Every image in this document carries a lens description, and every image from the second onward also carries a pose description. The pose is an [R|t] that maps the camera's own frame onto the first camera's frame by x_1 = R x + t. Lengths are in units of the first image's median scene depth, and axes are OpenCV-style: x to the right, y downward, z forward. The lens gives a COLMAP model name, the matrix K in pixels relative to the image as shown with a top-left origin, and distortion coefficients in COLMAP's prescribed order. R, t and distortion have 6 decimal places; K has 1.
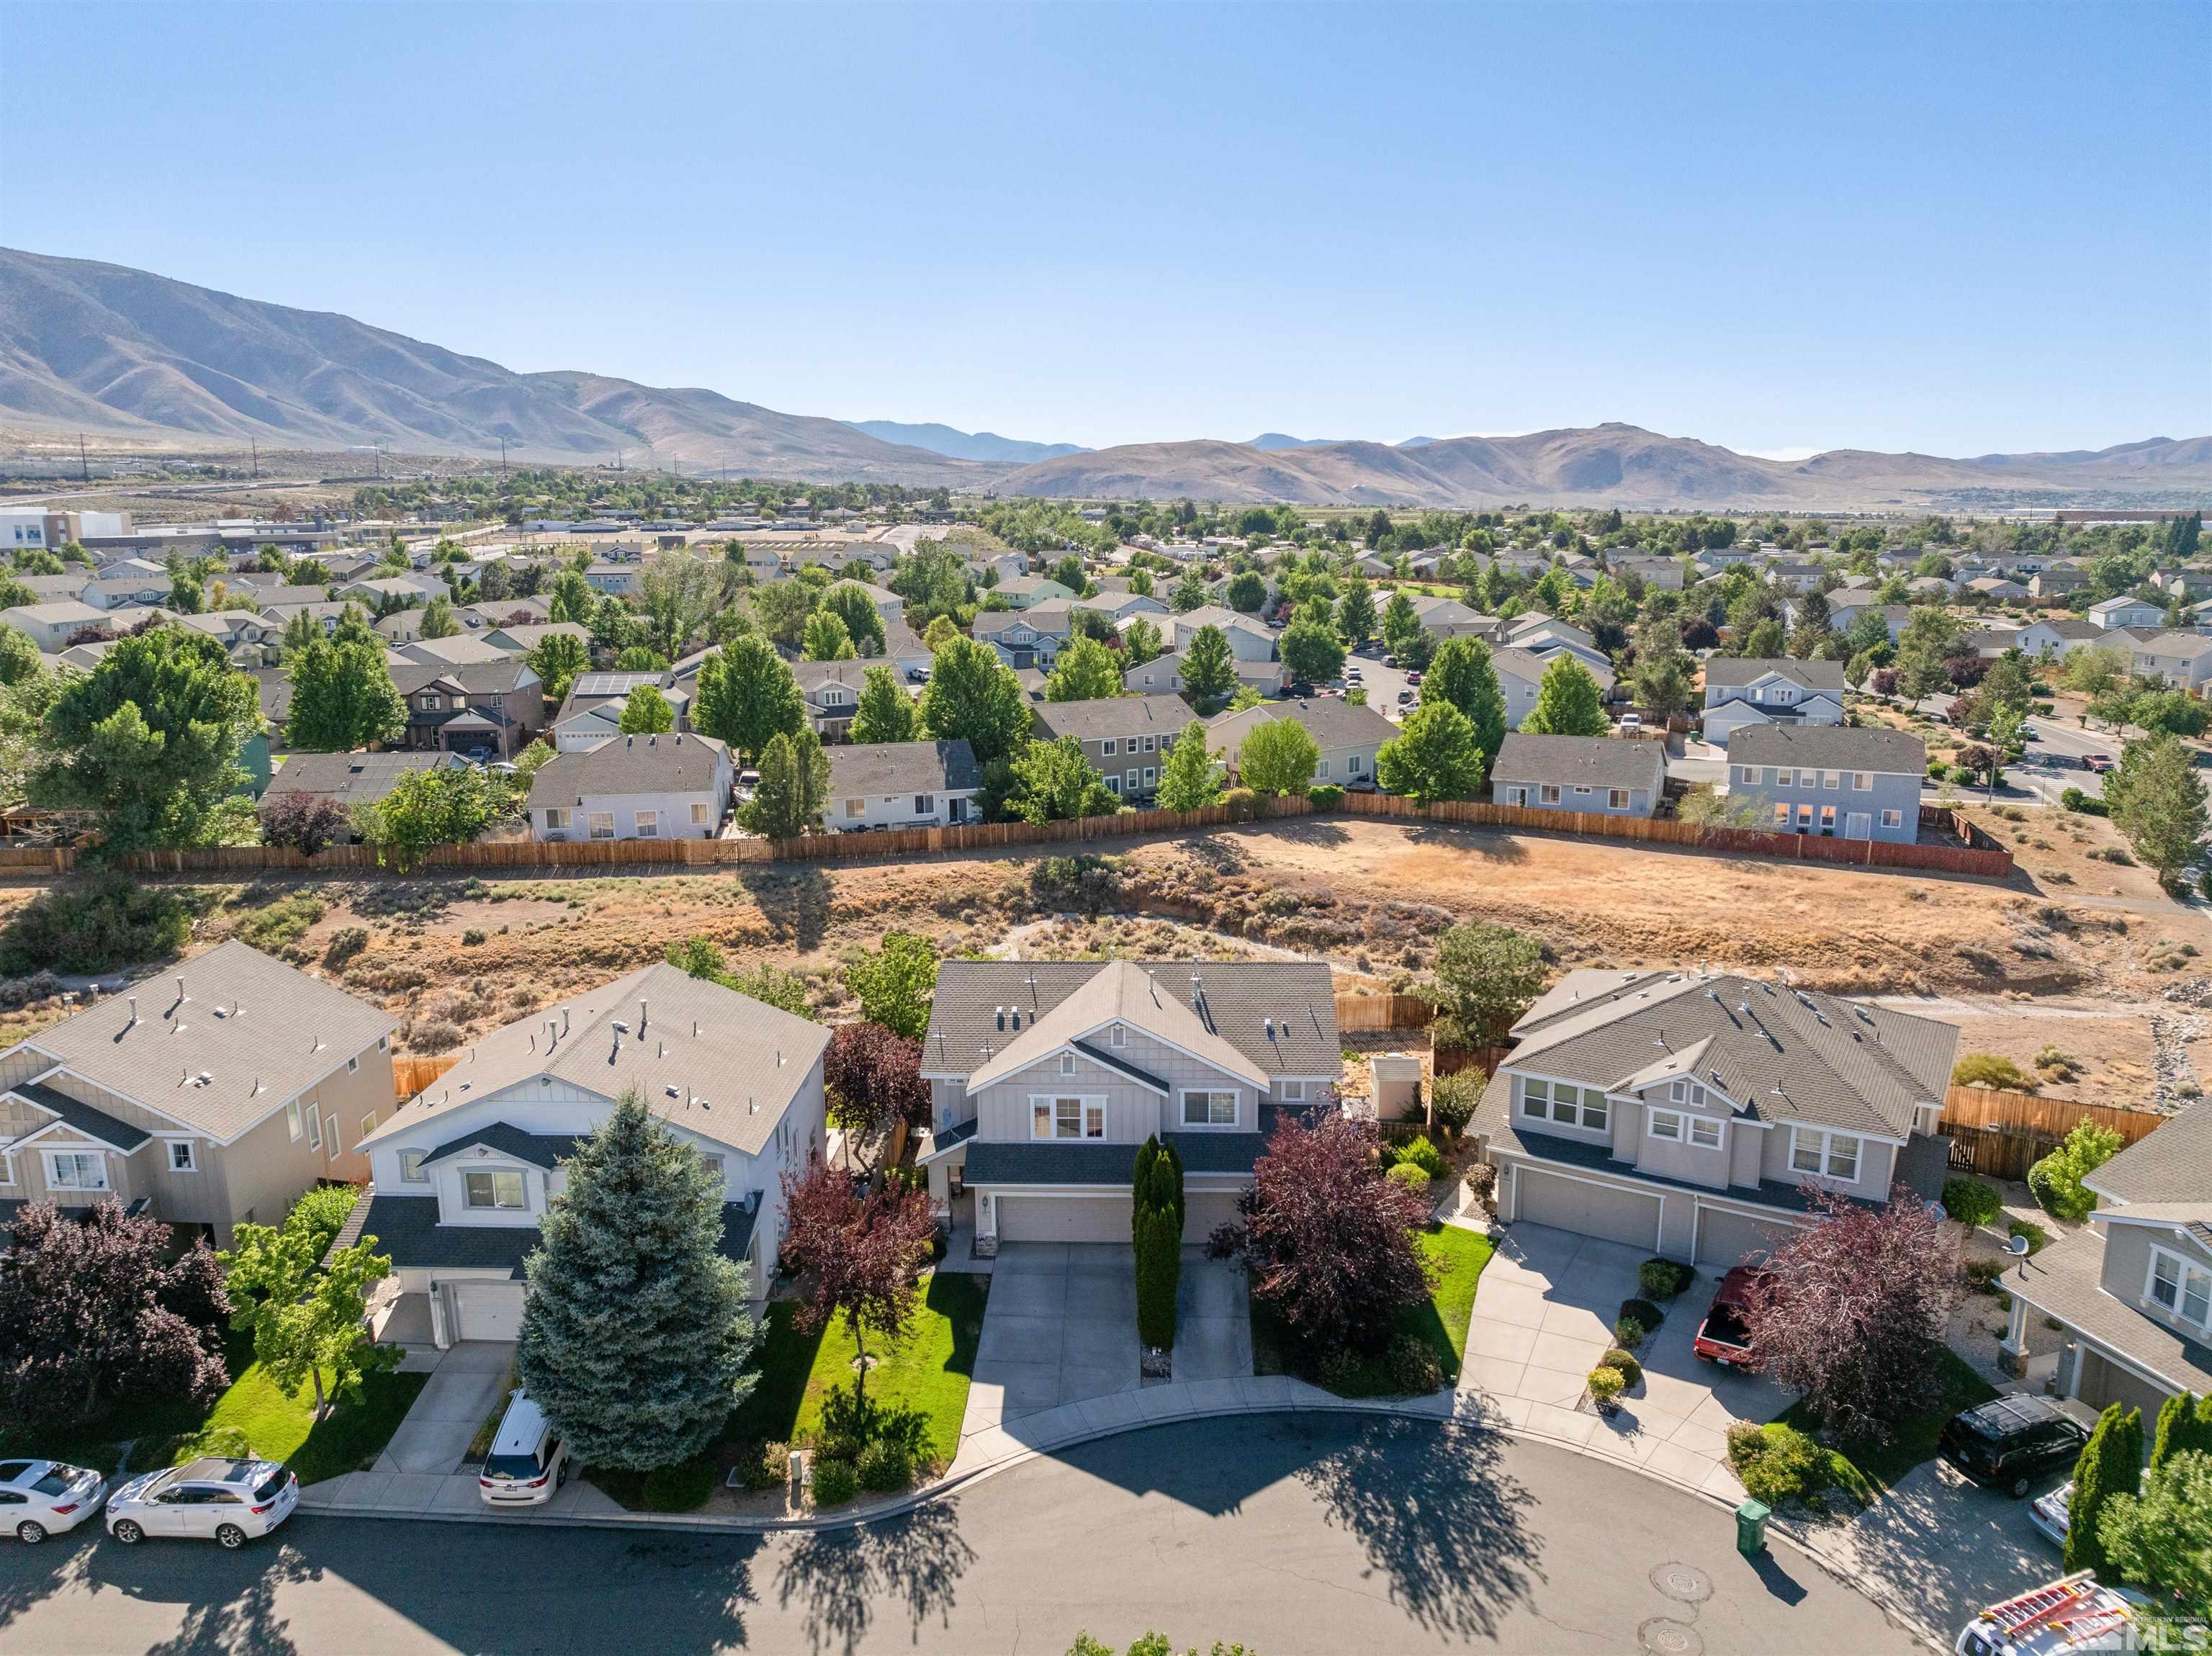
lens RADIAL K [[1563.6, 0, 1107.5], [0, 1563.6, 810.8], [0, 0, 1]] dist [-0.047359, 0.010745]
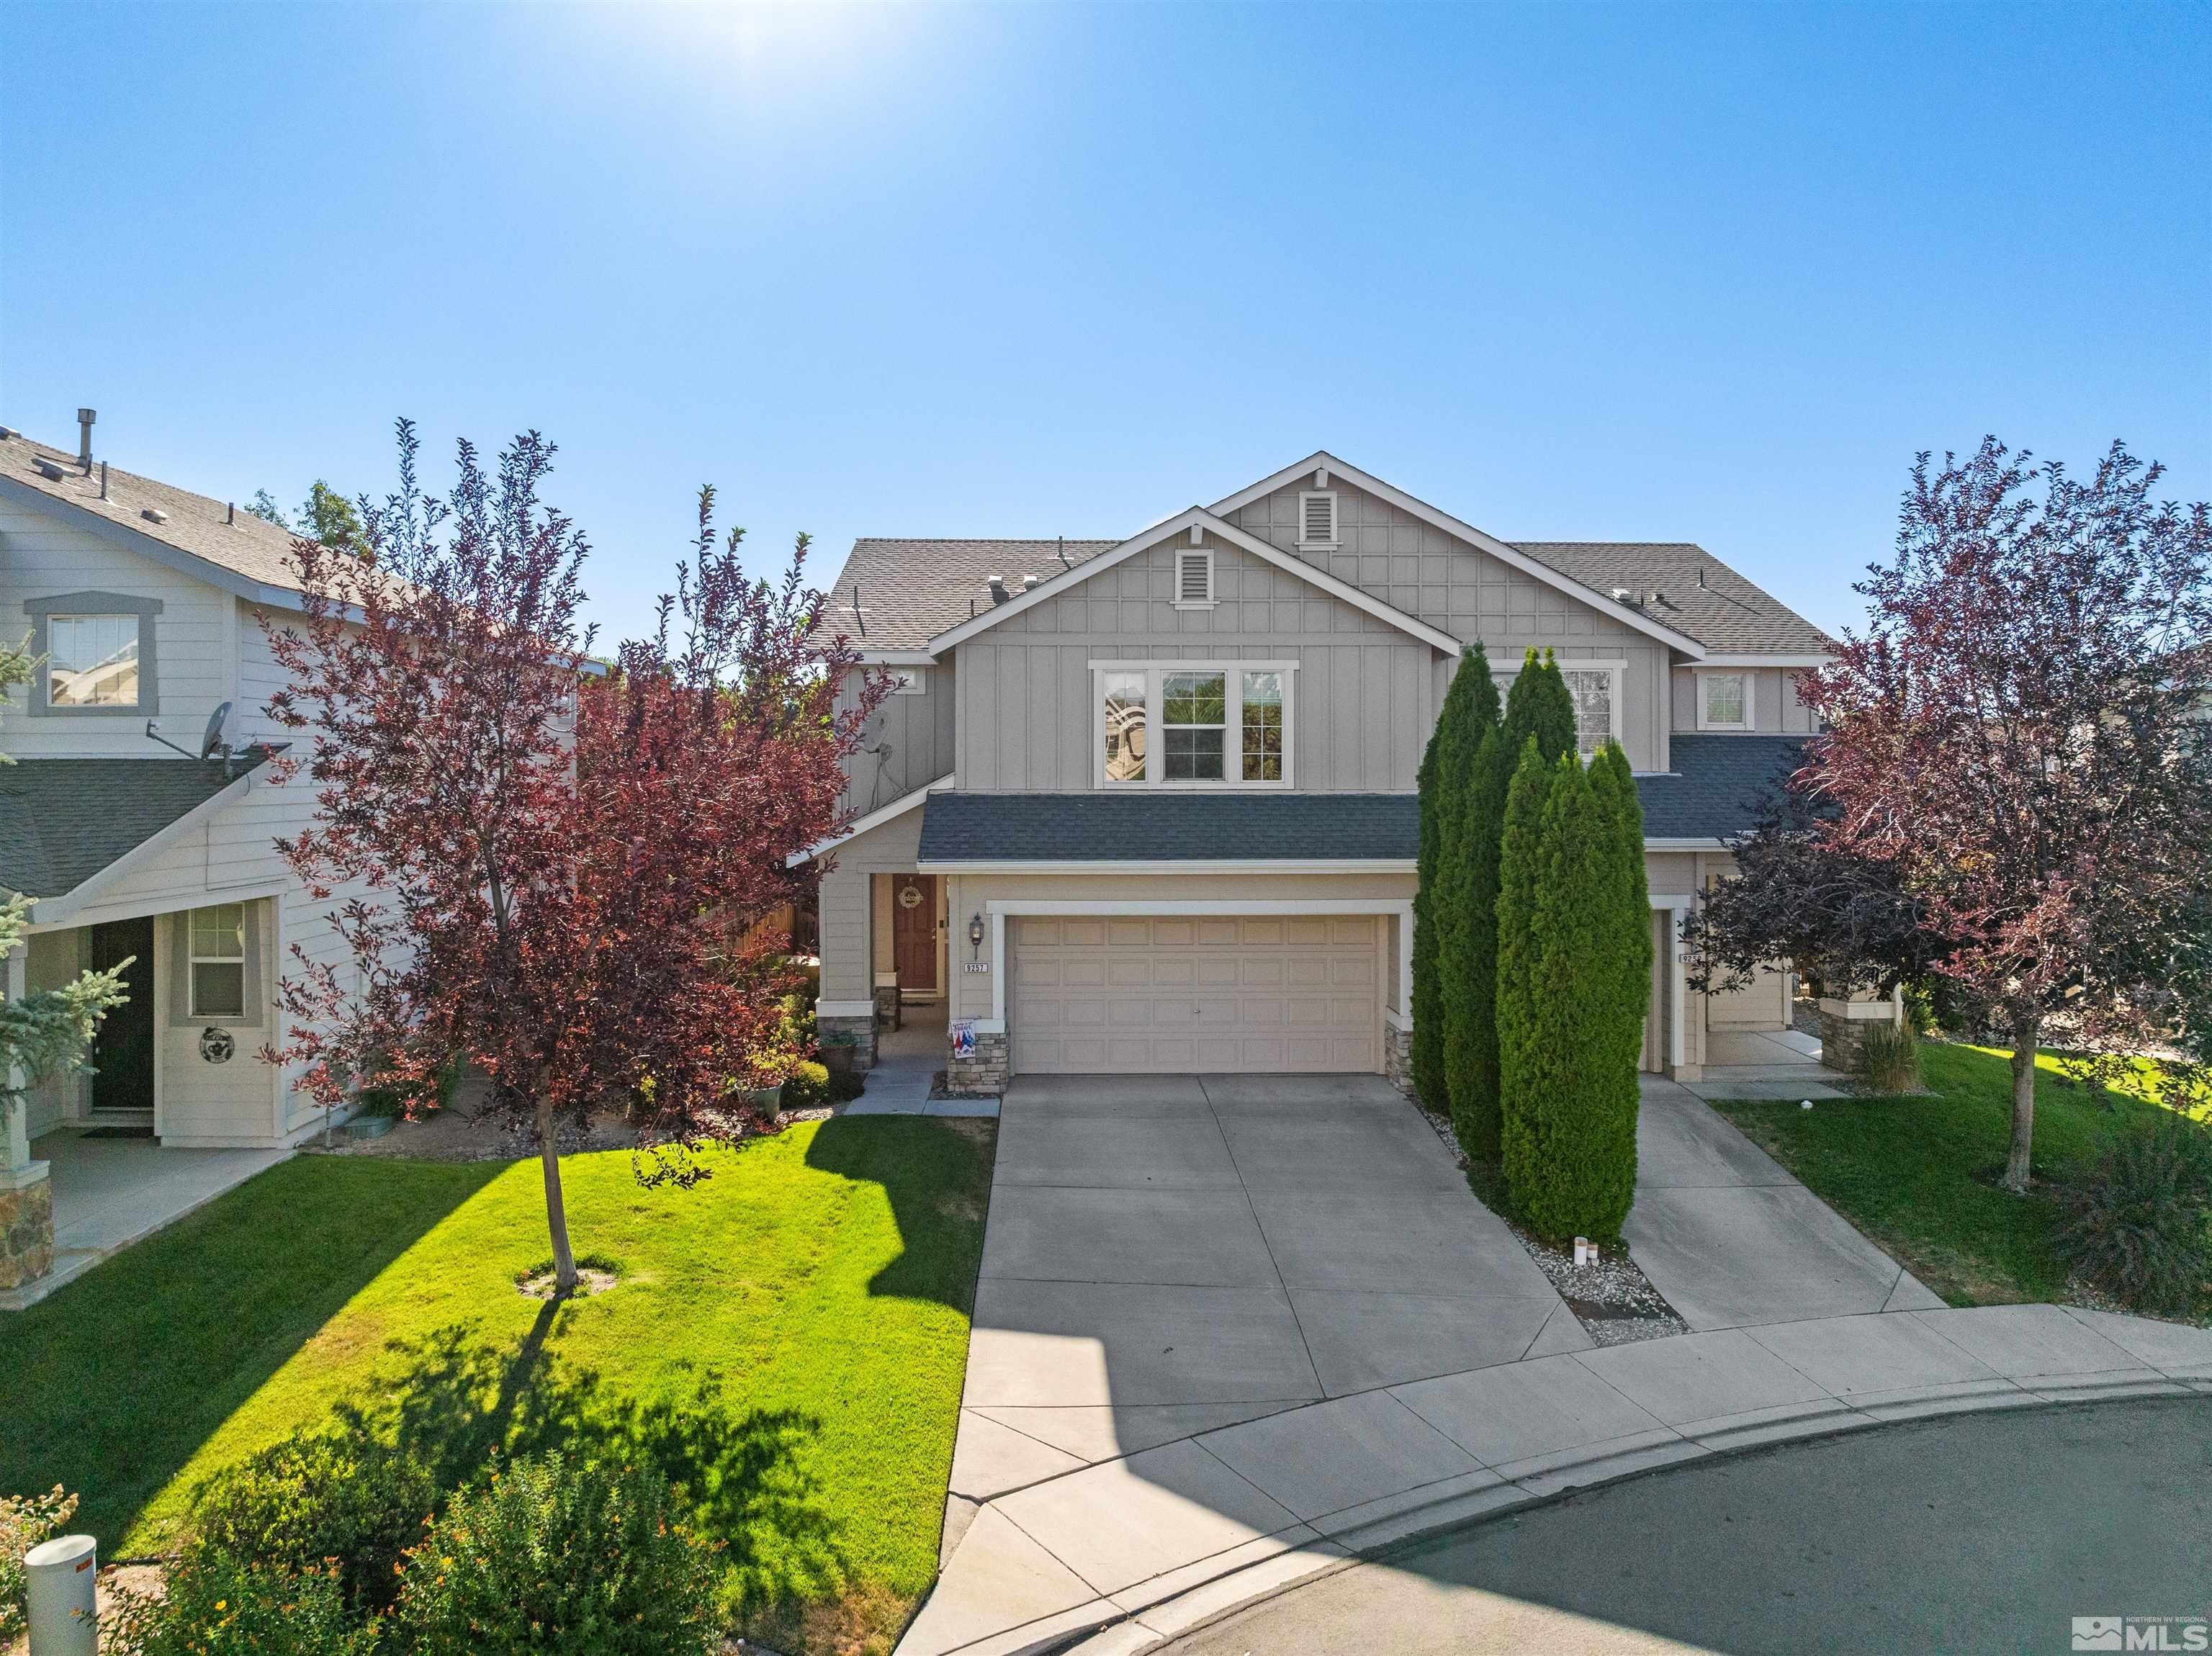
lens RADIAL K [[1563.6, 0, 1086.8], [0, 1563.6, 812.8], [0, 0, 1]] dist [-0.047359, 0.010745]
pose [[0.998387, 0.006335, 0.056427, -0.080686], [0.003563, 0.984809, -0.173606, 0.314895], [-0.056670, 0.173527, 0.983197, 0.696720]]
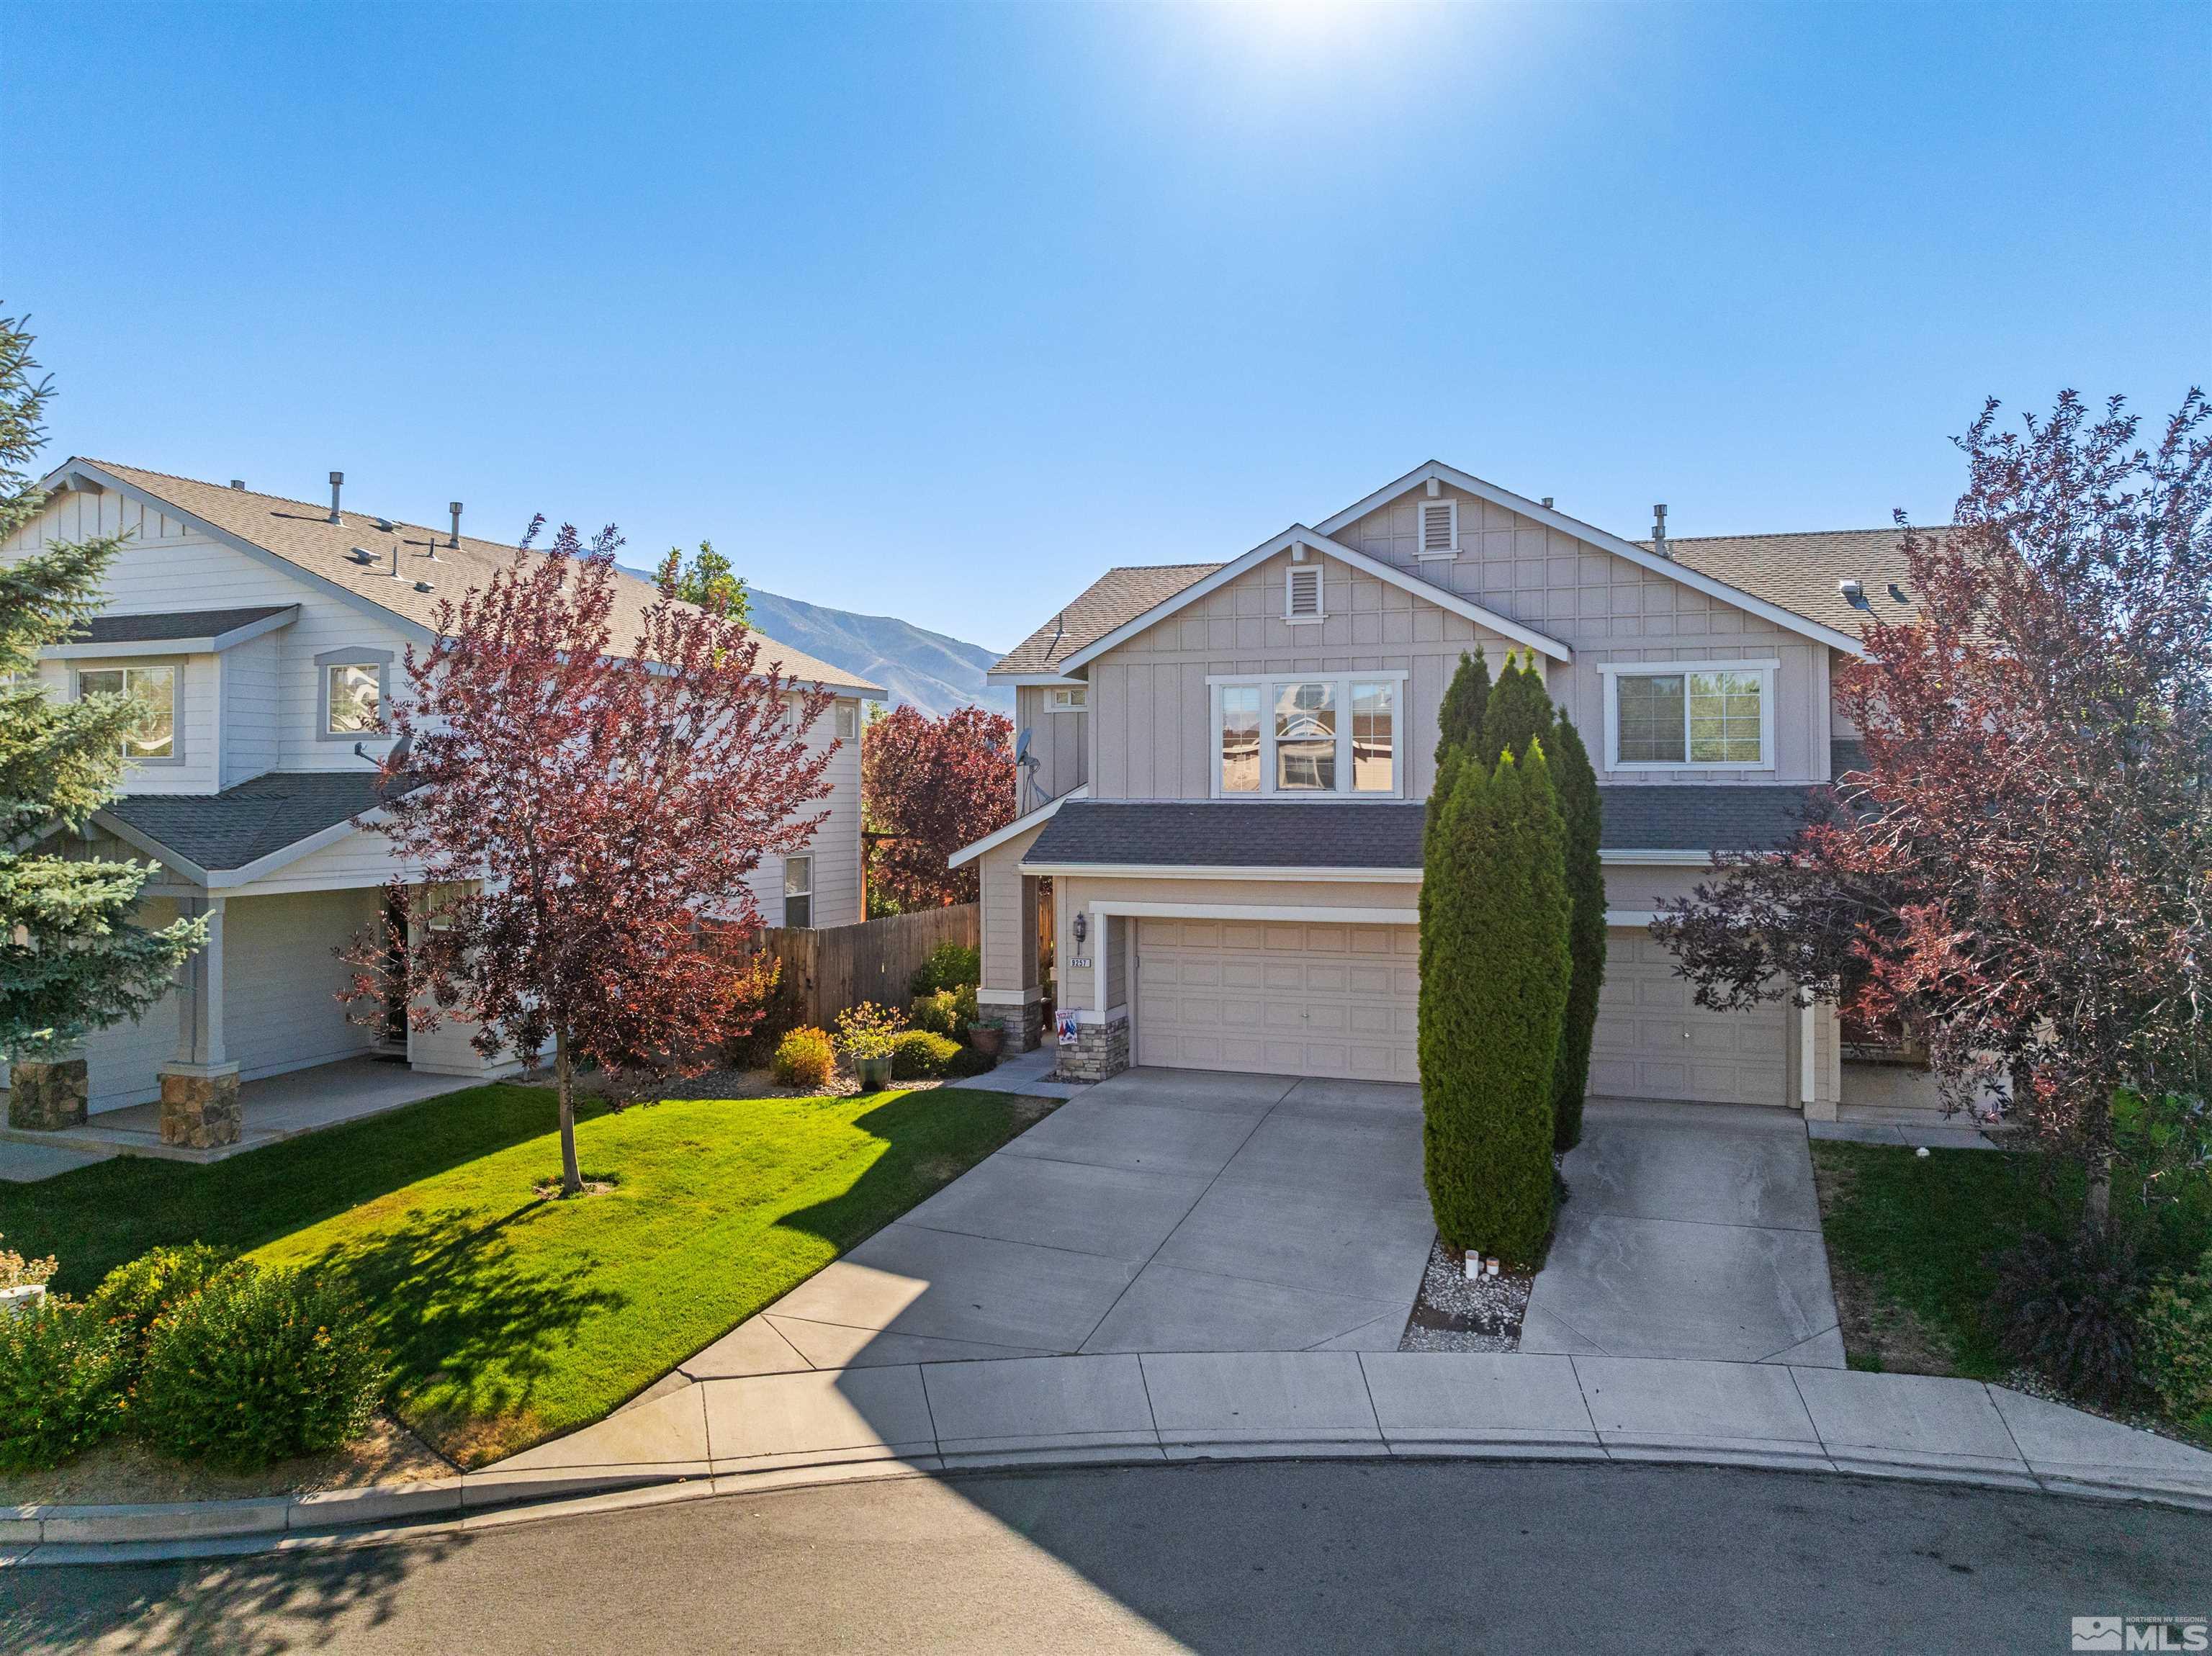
lens RADIAL K [[1563.6, 0, 1083.5], [0, 1563.6, 812.2], [0, 0, 1]] dist [-0.047359, 0.010745]
pose [[0.946731, 0.011020, -0.321836, 0.053995], [-0.070133, 0.982481, -0.172665, 0.318256], [0.314295, 0.186038, 0.930918, 0.687081]]
